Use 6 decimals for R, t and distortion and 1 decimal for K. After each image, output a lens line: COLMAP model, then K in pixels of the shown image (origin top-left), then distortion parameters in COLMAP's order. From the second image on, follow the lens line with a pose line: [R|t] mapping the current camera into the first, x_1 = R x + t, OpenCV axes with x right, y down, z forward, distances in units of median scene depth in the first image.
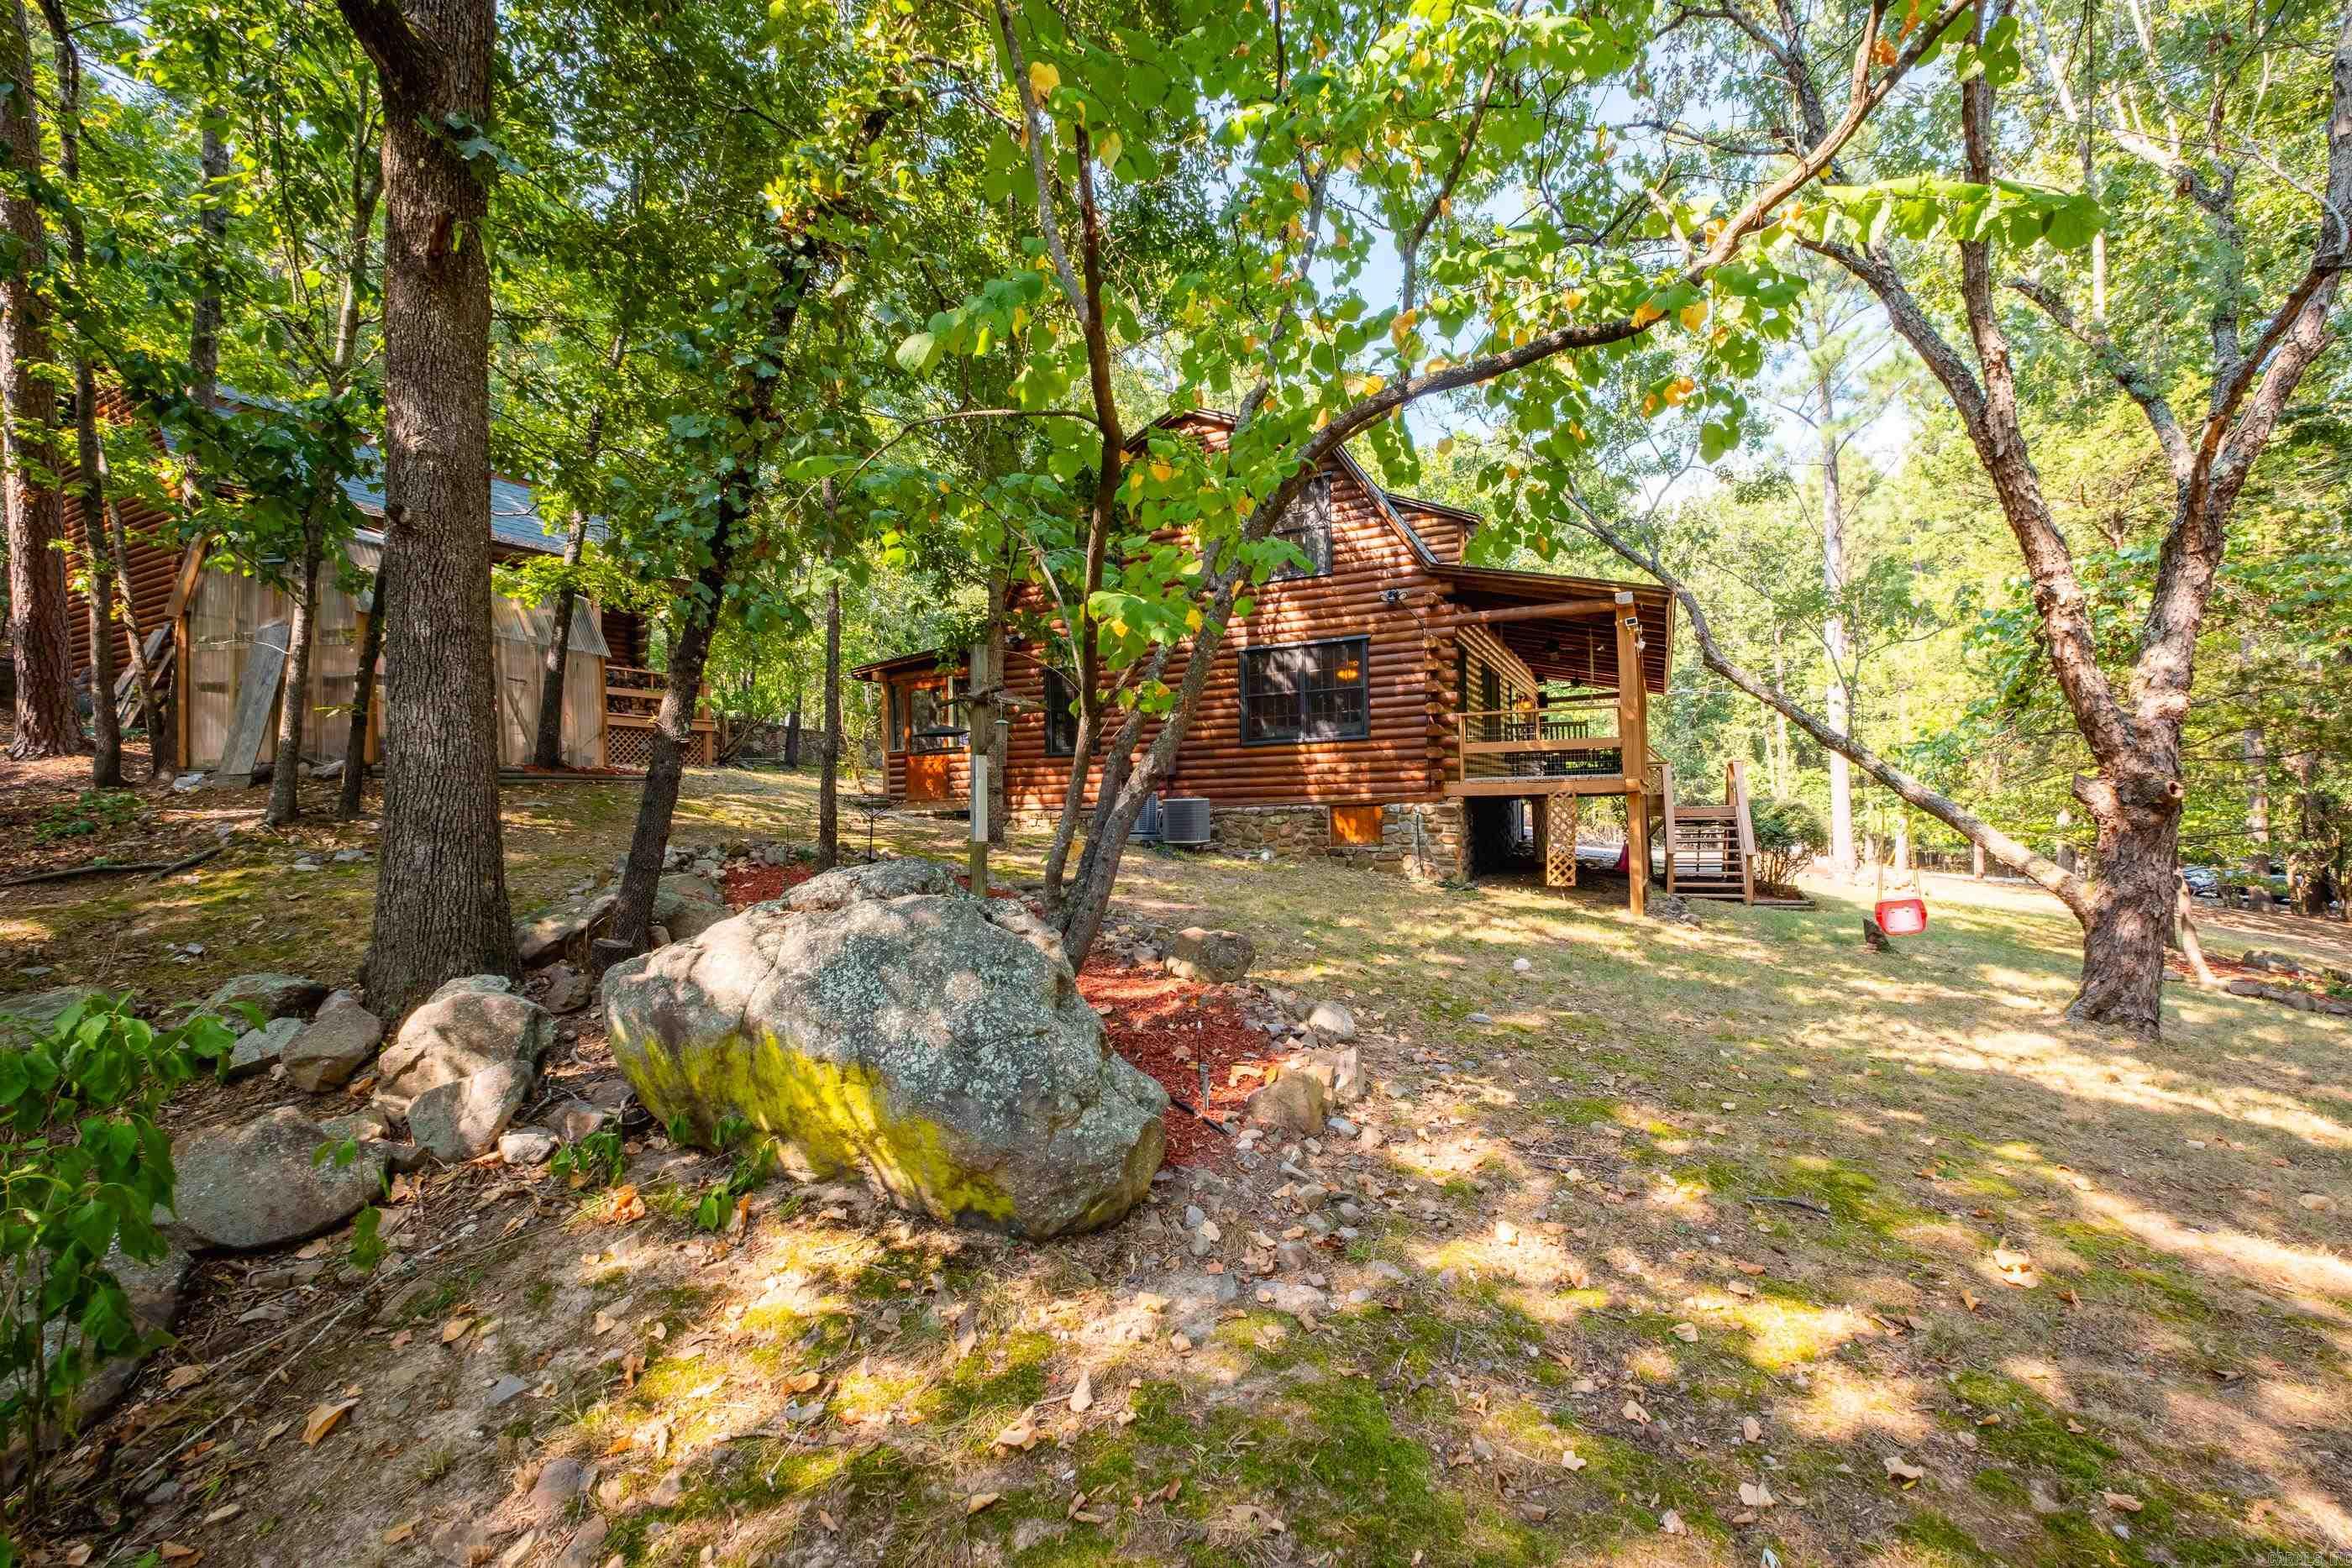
lens RADIAL K [[969.1, 0, 1176.9], [0, 969.1, 794.4], [0, 0, 1]] dist [0.001184, 0.000126]
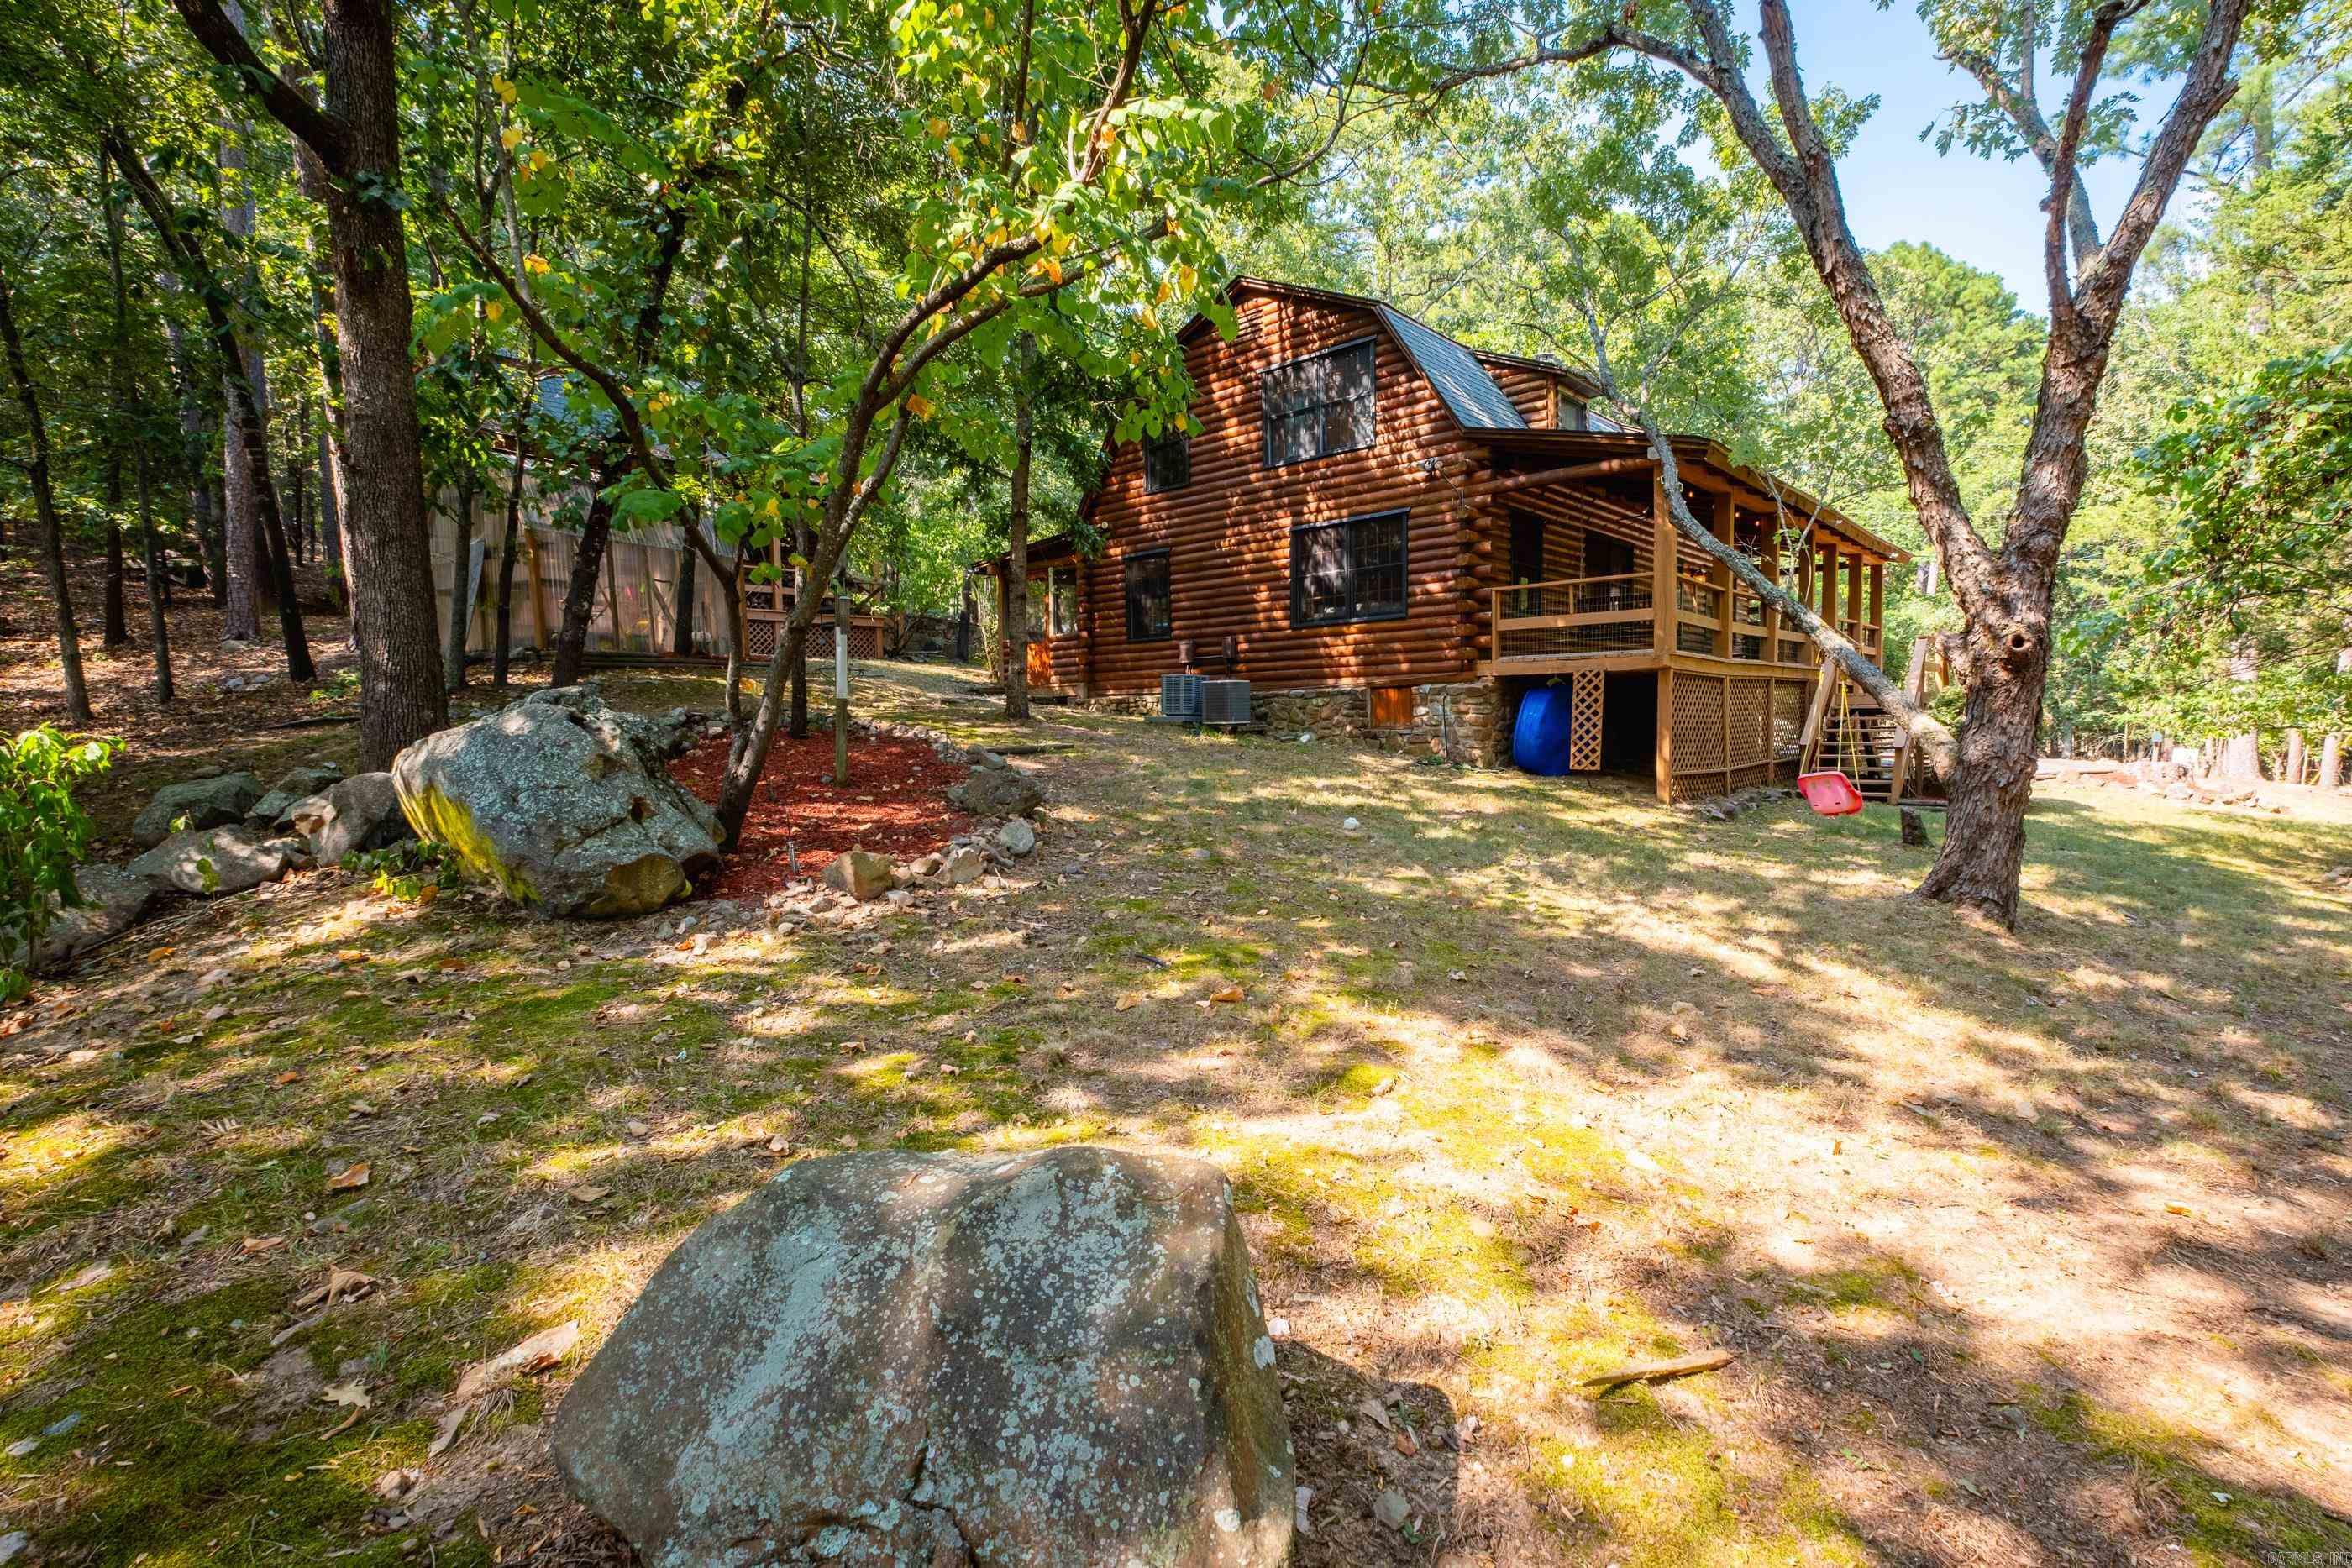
lens RADIAL K [[1033.0, 0, 1174.0], [0, 1033.0, 783.9], [0, 0, 1]] dist [0.008508, -0.000303]
pose [[0.961016, 0.023430, -0.275500, 0.272999], [-0.000131, 0.996441, 0.084288, 0.021764], [0.276494, -0.080966, 0.957599, -0.067908]]
